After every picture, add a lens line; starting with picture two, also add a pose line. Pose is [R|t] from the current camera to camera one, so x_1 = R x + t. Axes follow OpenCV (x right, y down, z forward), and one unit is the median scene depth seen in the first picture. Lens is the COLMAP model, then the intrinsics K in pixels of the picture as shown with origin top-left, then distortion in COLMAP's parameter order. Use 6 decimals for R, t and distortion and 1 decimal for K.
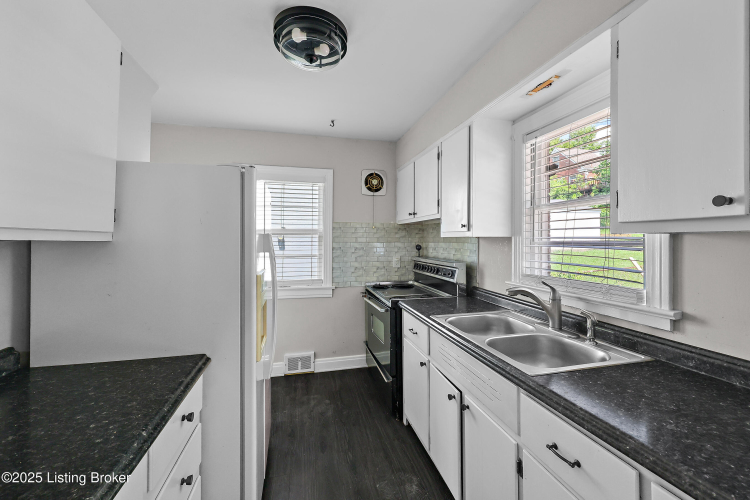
lens RADIAL K [[307.1, 0, 374.1], [0, 307.1, 240.9], [0, 0, 1]] dist [0.007685, 0.000165]
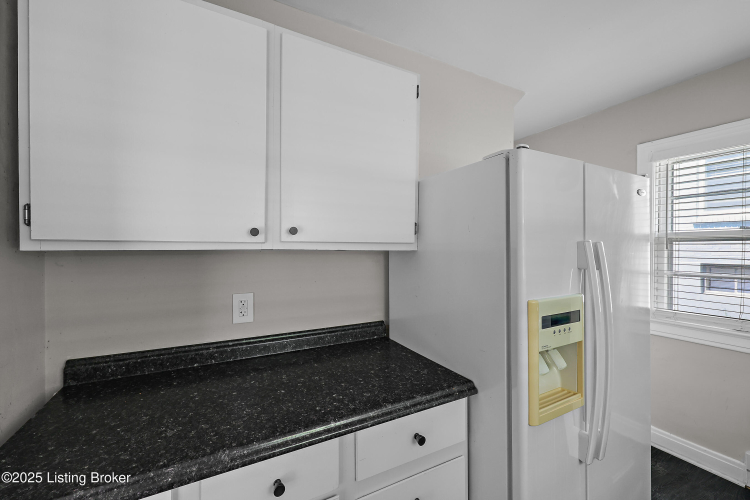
lens RADIAL K [[300.9, 0, 374.1], [0, 300.9, 252.7], [0, 0, 1]] dist [0.000489, 0.000137]
pose [[0.245235, 0.001524, -0.969462, 0.230207], [0.001591, 0.999997, 0.001975, 0.006044], [0.969462, -0.002026, 0.245232, 0.603034]]
